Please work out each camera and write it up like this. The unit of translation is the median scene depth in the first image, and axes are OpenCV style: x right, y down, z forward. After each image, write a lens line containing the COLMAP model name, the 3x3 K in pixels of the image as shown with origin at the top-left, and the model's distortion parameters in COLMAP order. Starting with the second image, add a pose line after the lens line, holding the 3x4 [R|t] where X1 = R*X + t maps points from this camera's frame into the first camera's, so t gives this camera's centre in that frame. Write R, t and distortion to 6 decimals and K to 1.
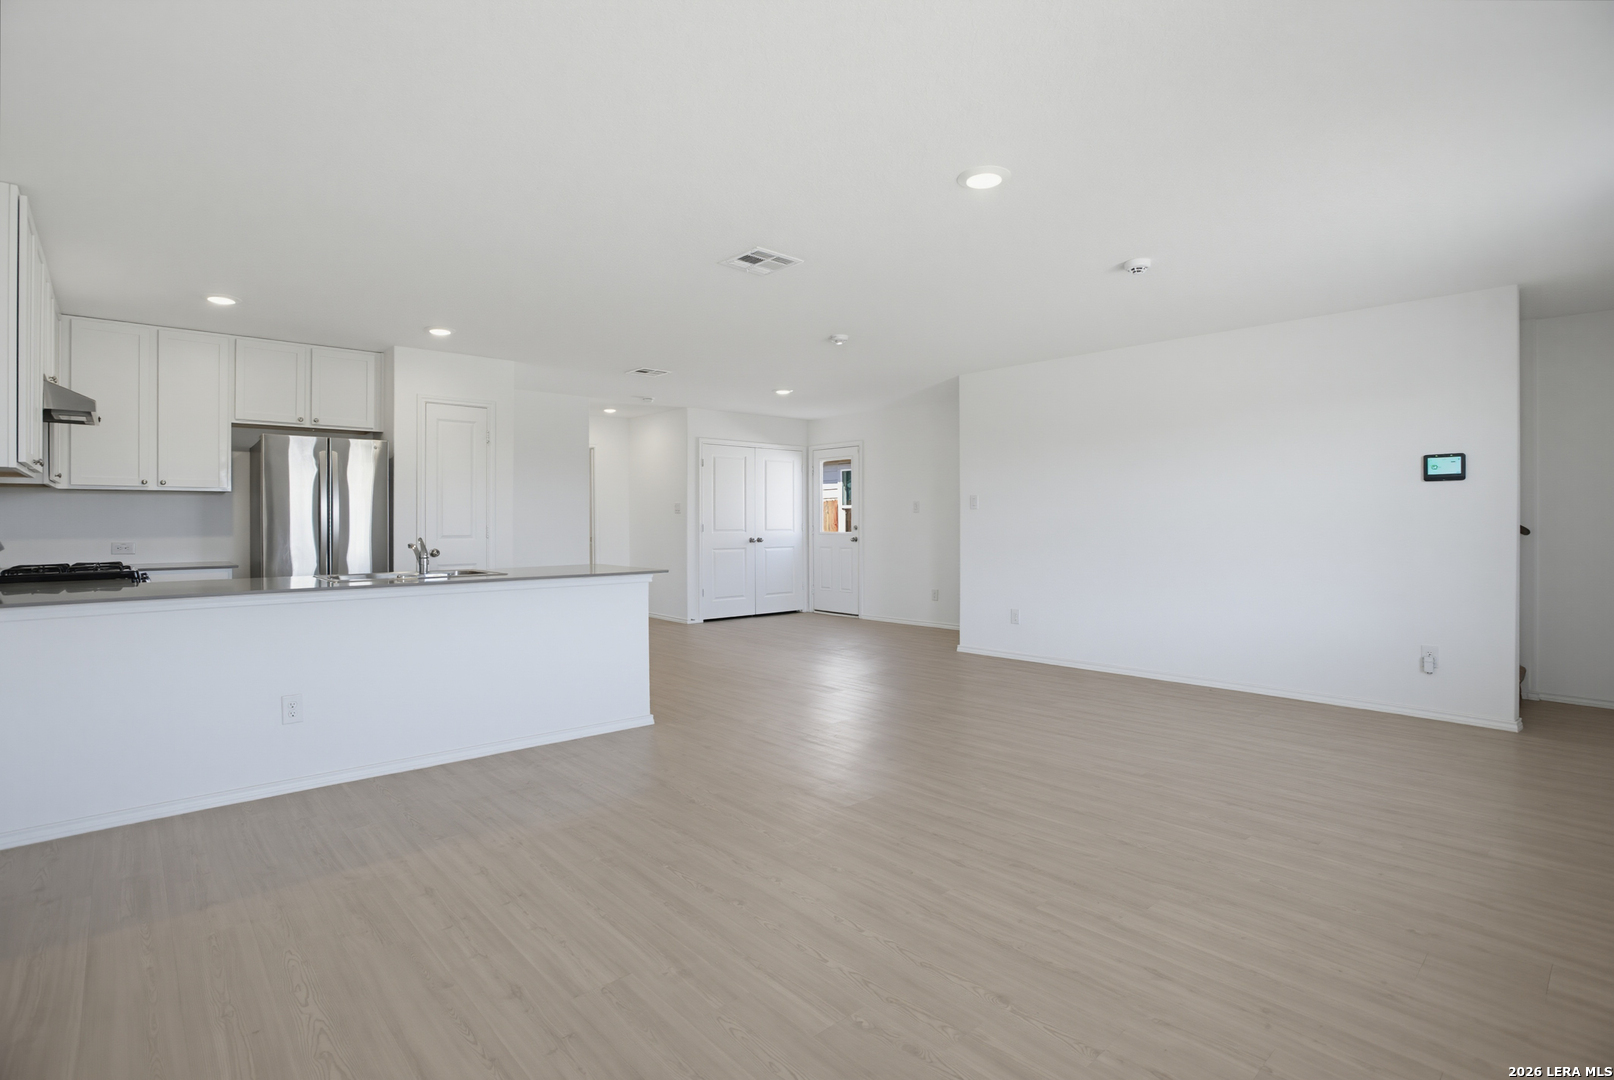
lens RADIAL K [[780.6, 0, 812.8], [0, 780.6, 529.2], [0, 0, 1]] dist [-0.042700, 0.000188]
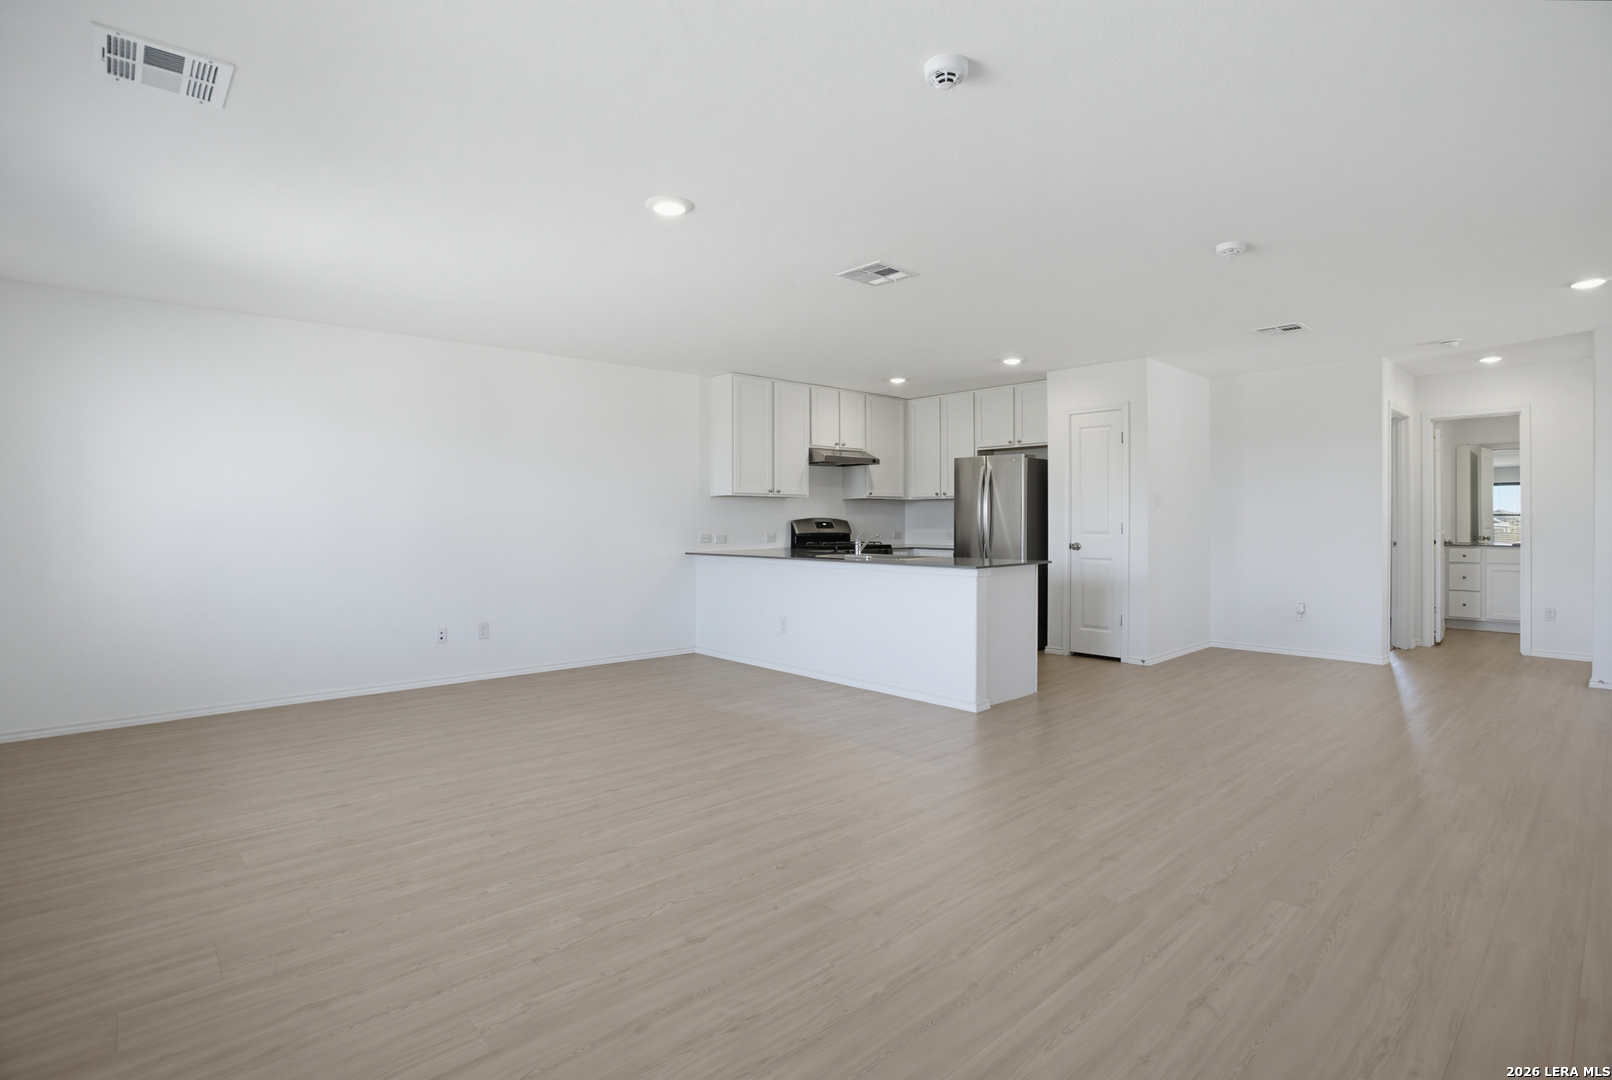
lens RADIAL K [[779.6, 0, 772.6], [0, 779.6, 529.4], [0, 0, 1]] dist [-0.042700, 0.000188]
pose [[-0.025578, 0.014632, -0.999566, 0.418316], [-0.005846, 0.999874, 0.014786, -0.005288], [0.999656, 0.006221, -0.025490, 0.373829]]
